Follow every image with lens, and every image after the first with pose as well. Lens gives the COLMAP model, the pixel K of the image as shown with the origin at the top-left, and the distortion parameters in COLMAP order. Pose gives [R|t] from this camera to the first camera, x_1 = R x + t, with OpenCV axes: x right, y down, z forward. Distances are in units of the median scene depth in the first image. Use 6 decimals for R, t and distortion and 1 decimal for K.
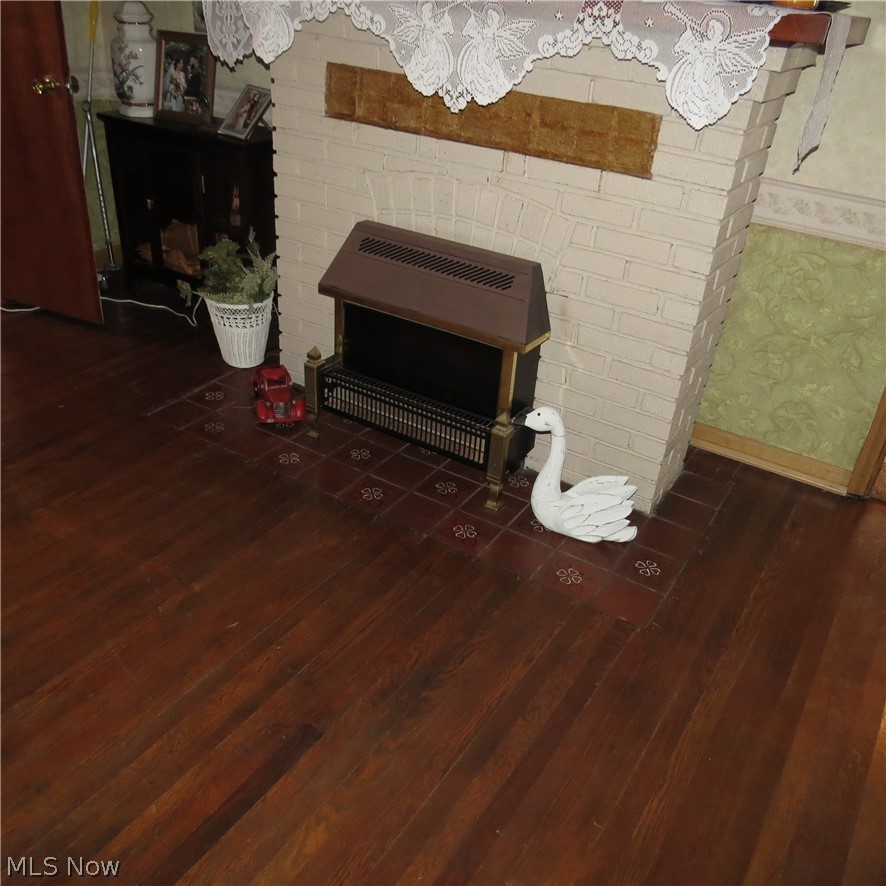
lens RADIAL K [[848.4, 0, 441.2], [0, 848.4, 439.2], [0, 0, 1]] dist [-0.014985, -0.019315]
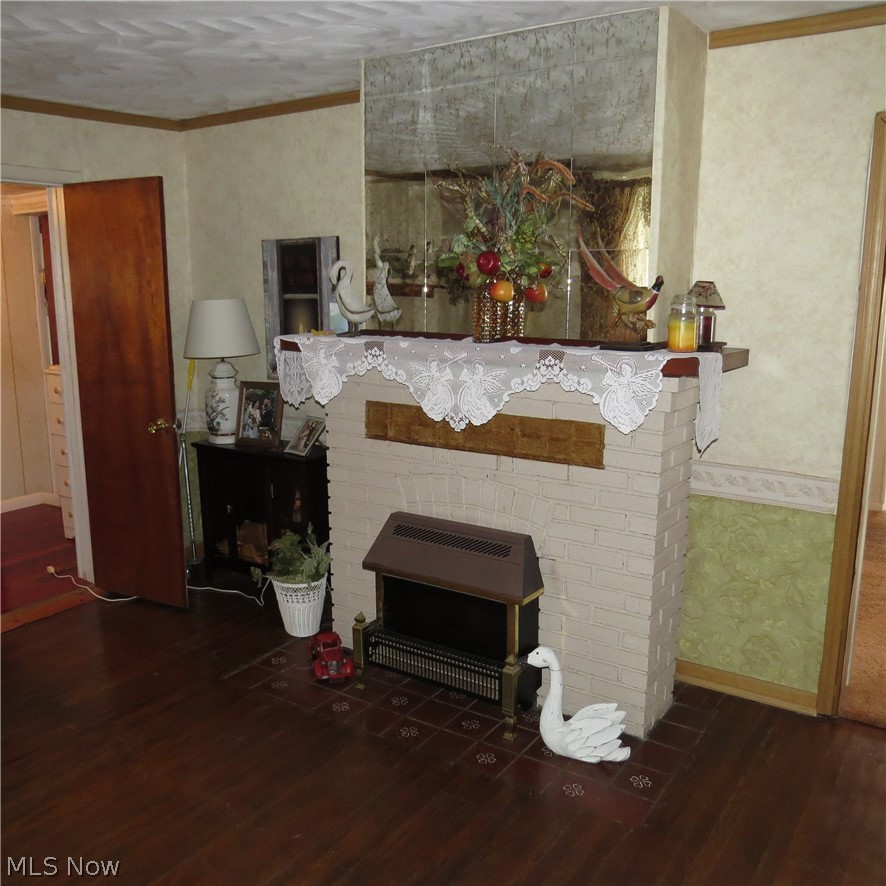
lens RADIAL K [[848.4, 0, 441.2], [0, 848.4, 439.2], [0, 0, 1]] dist [-0.014985, -0.019315]
pose [[0.996818, -0.063721, -0.047886, 0.047616], [0.044434, 0.942987, -0.329851, 0.070959], [0.066174, 0.326674, 0.942818, -0.265130]]
